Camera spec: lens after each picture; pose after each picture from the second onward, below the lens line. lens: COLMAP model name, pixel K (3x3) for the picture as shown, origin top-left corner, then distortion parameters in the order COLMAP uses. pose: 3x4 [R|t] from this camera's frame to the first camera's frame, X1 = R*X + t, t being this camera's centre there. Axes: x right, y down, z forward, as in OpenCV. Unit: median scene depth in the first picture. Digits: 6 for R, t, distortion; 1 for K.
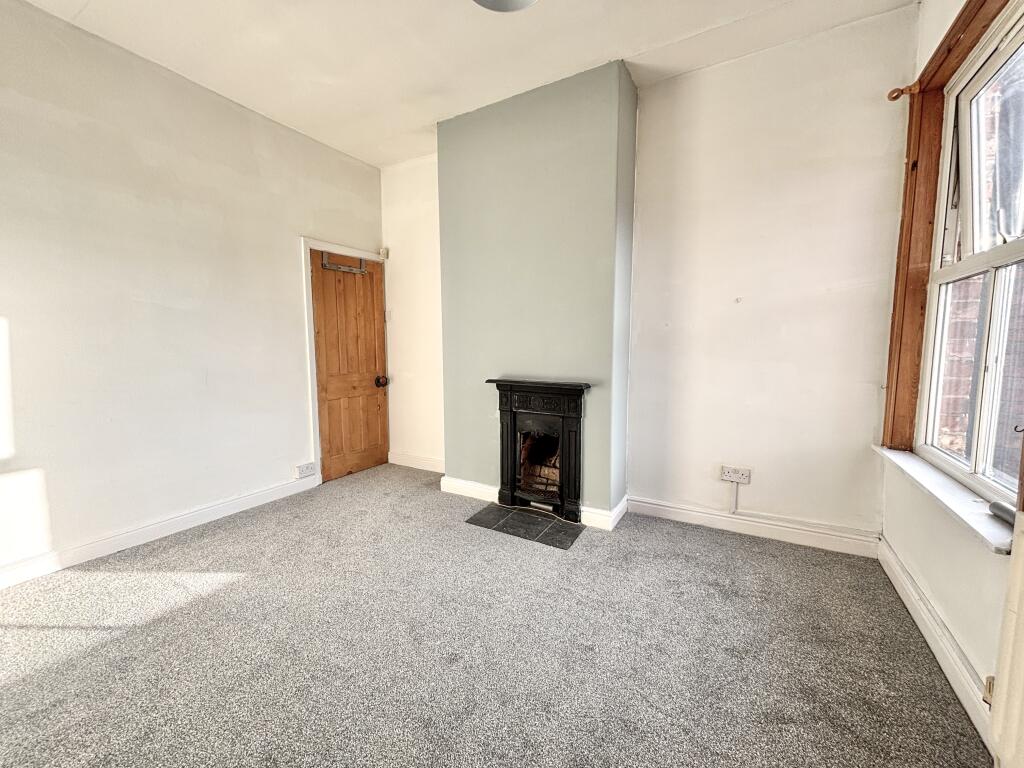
lens RADIAL K [[413.5, 0, 512.0], [0, 413.5, 384.0], [0, 0, 1]] dist [0.003065, 0.000451]
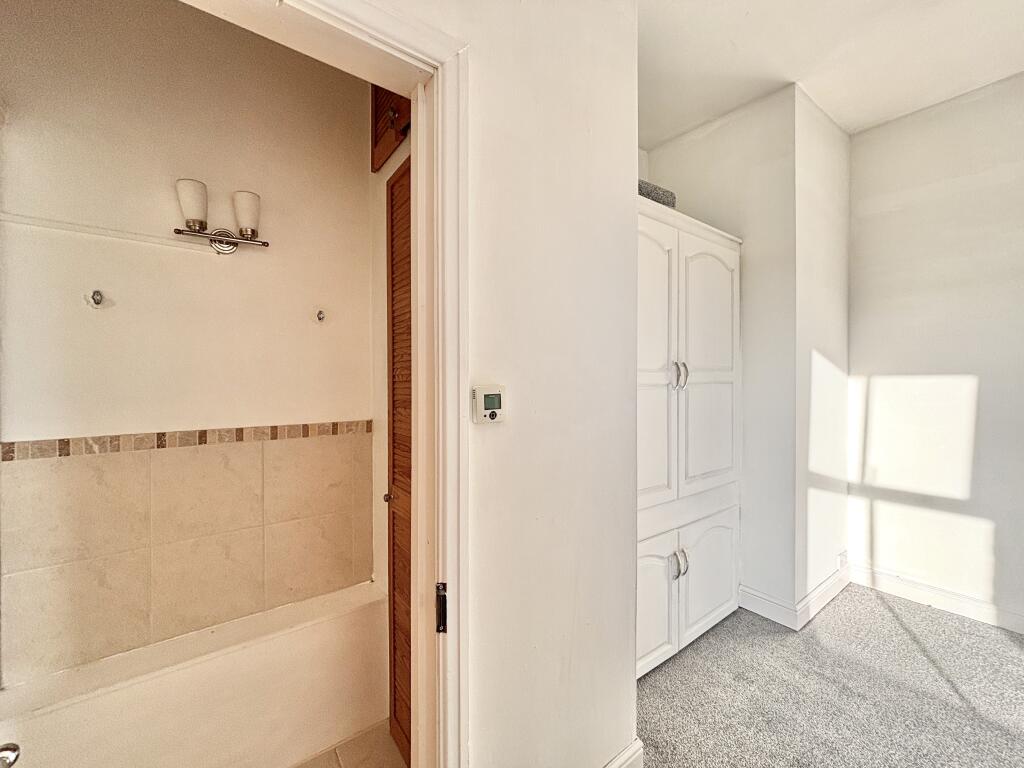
lens RADIAL K [[415.4, 0, 512.0], [0, 415.4, 384.0], [0, 0, 1]] dist [-0.001886, -0.000254]
pose [[-0.400580, 0.014735, -0.916143, 0.183916], [-0.077791, 0.995714, 0.050028, -0.059137], [0.912954, 0.091308, -0.397716, 0.186200]]
